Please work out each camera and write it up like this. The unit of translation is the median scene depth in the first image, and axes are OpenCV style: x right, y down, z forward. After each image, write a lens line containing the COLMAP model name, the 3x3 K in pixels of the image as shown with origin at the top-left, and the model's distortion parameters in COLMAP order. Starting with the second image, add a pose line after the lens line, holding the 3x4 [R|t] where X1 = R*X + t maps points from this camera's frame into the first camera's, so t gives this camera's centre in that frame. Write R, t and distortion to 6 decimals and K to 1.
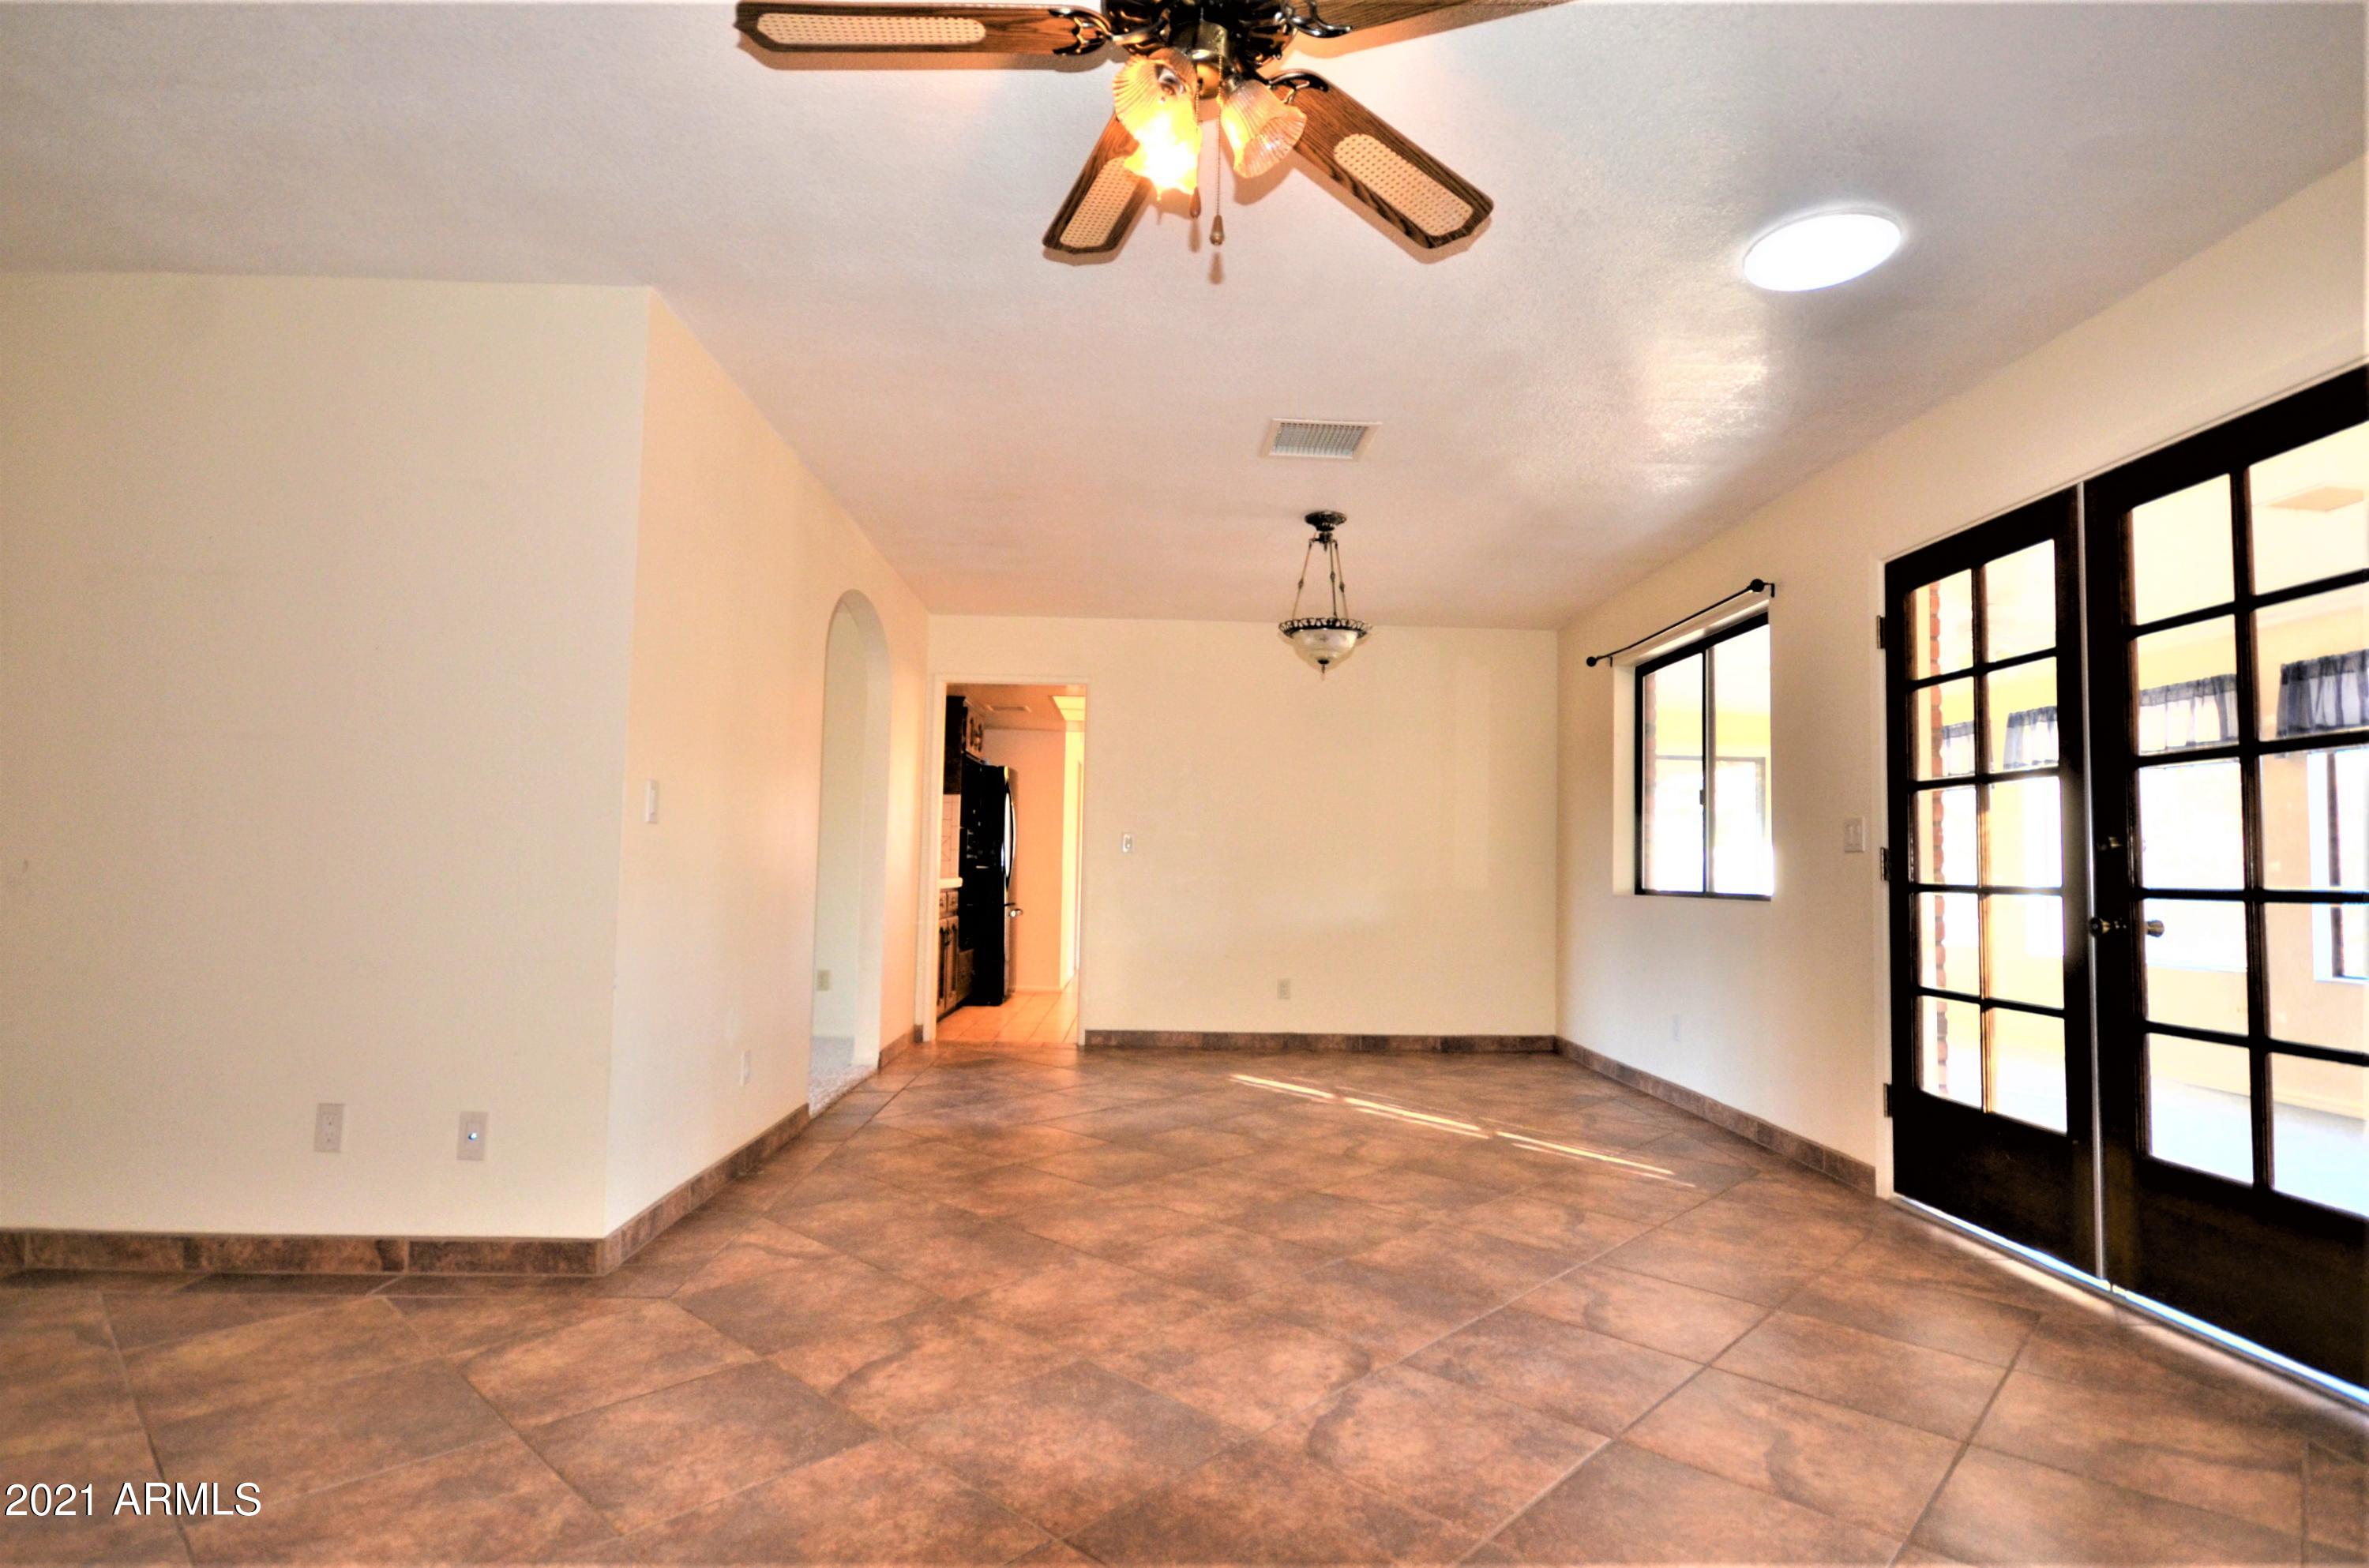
lens RADIAL K [[1167.0, 0, 1201.2], [0, 1167.0, 797.8], [0, 0, 1]] dist [0.000579, -0.004482]
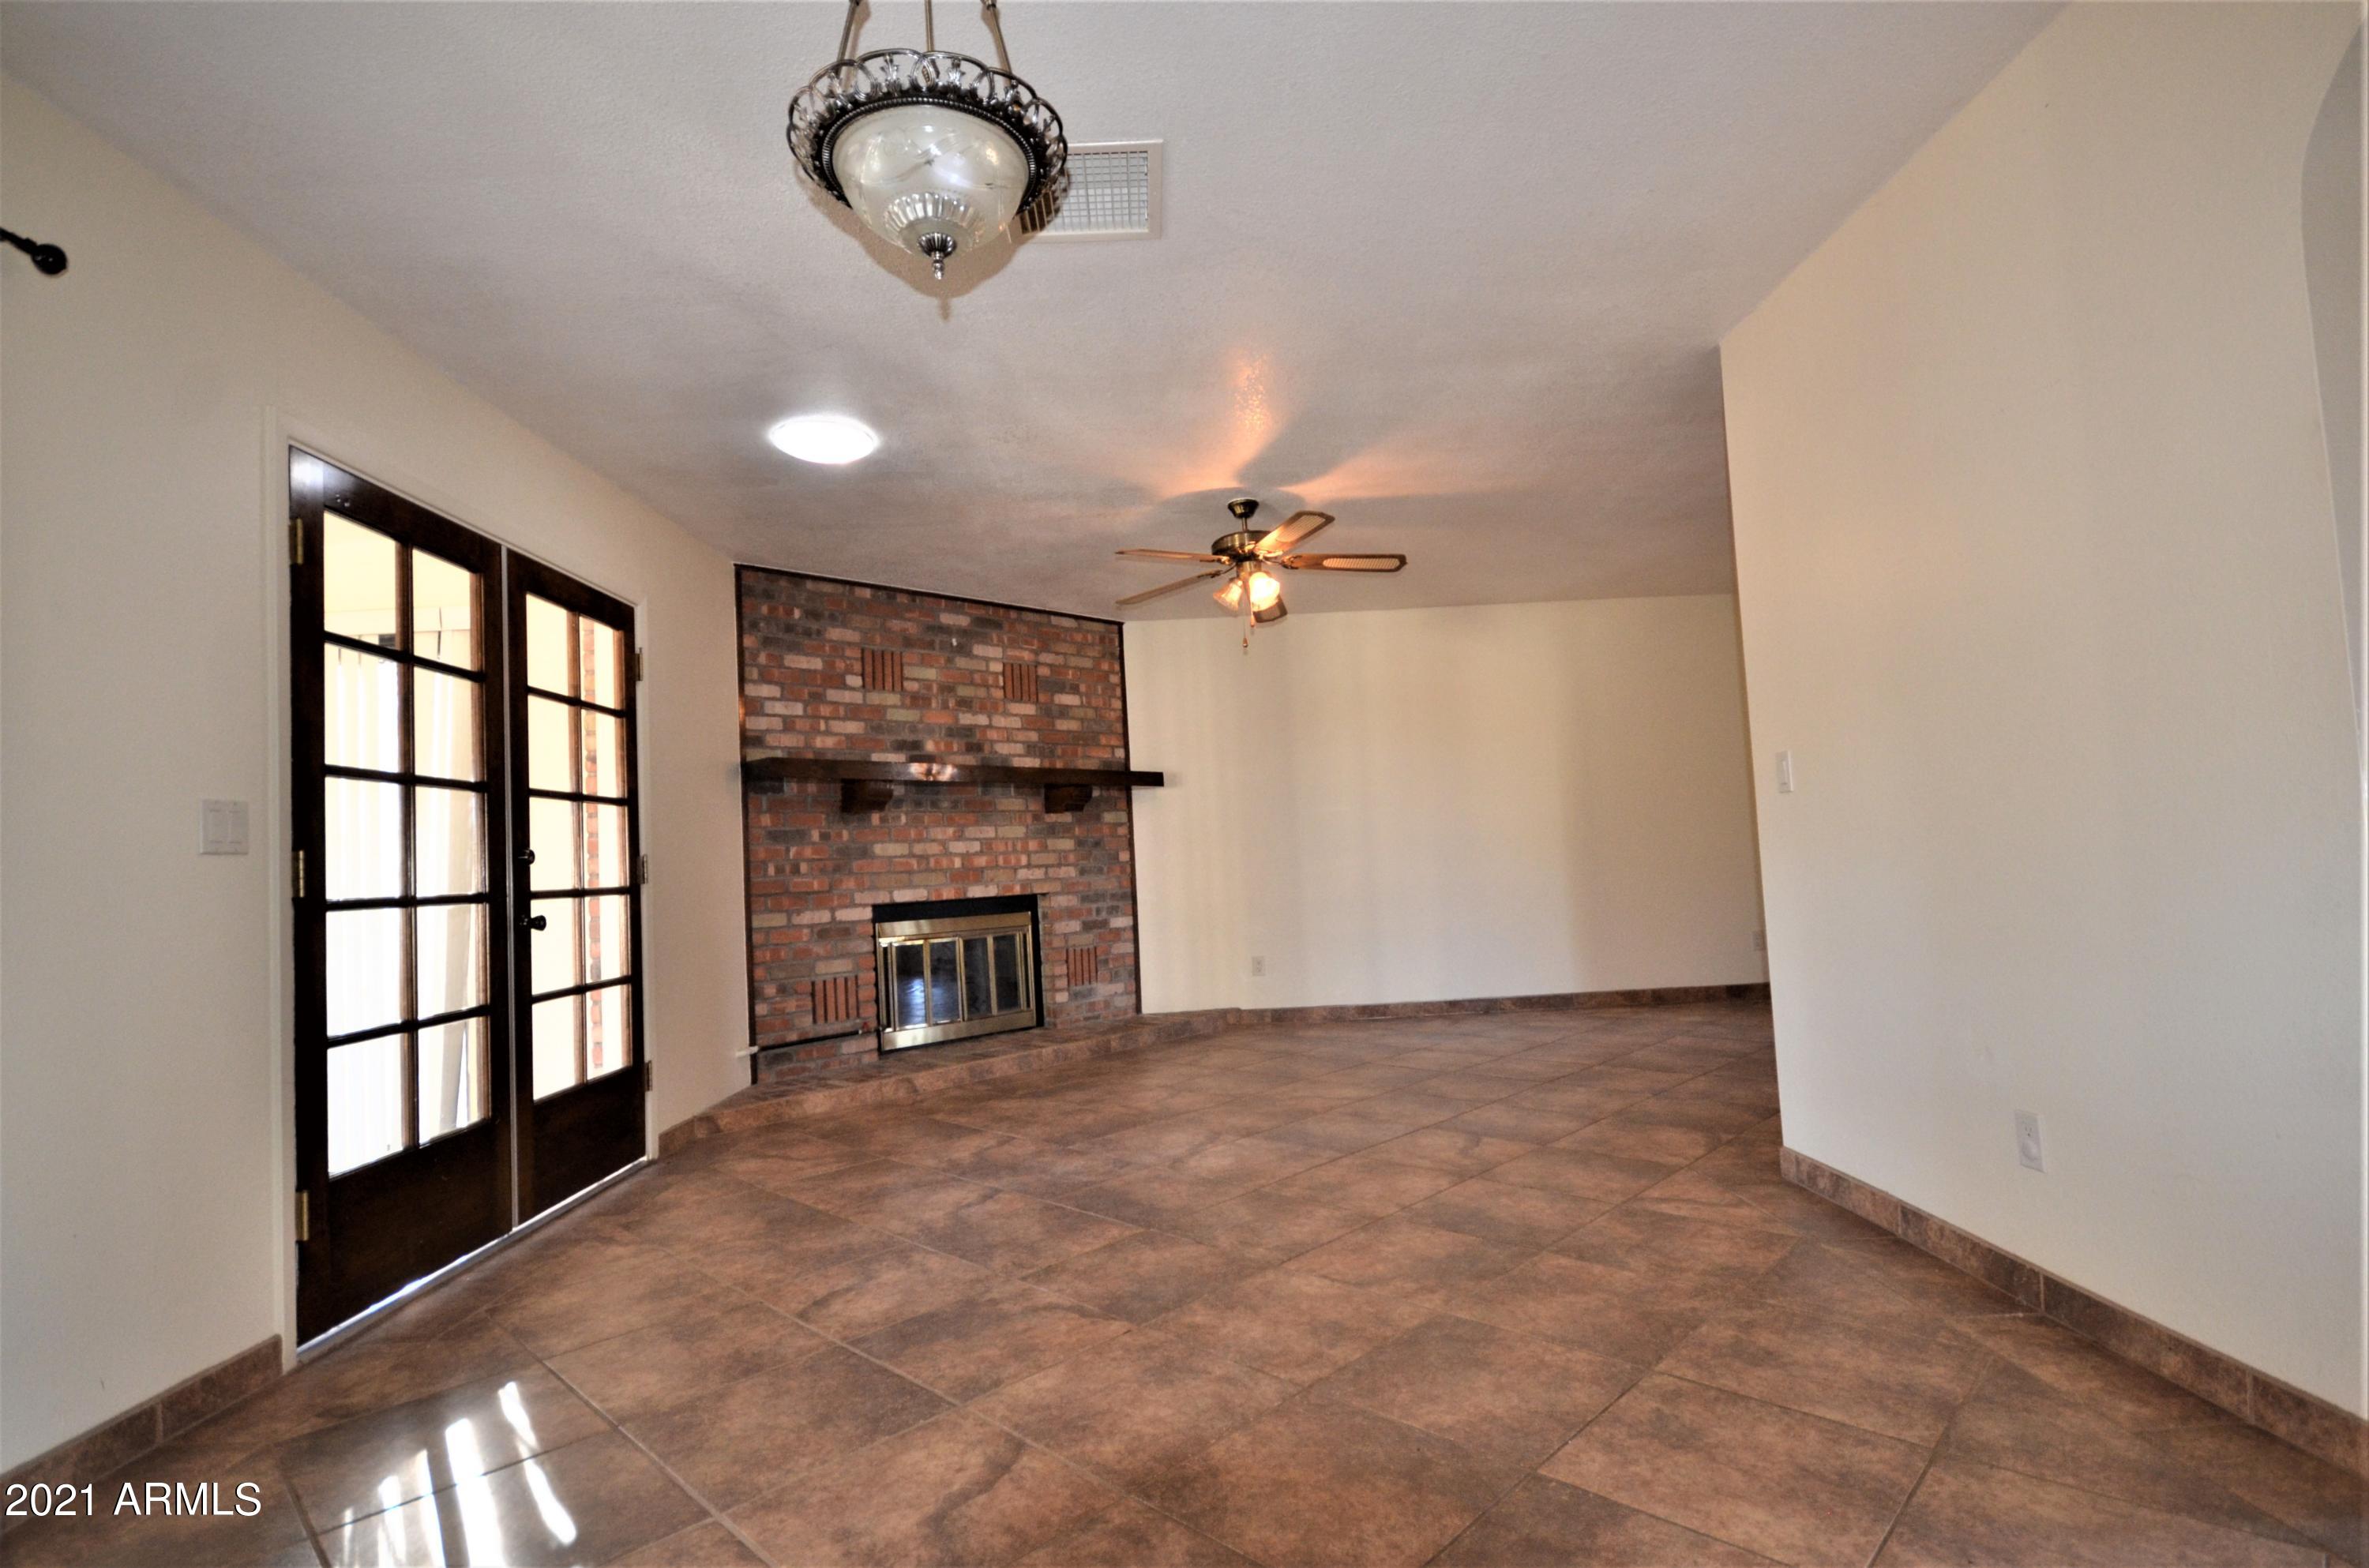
lens RADIAL K [[1121.4, 0, 1181.6], [0, 1121.4, 795.5], [0, 0, 1]] dist [-0.002160, -0.008025]
pose [[-0.998641, 0.034090, 0.039413, 0.041591], [0.029106, 0.992254, -0.120770, 0.132991], [-0.043225, -0.119459, -0.991898, 2.063189]]
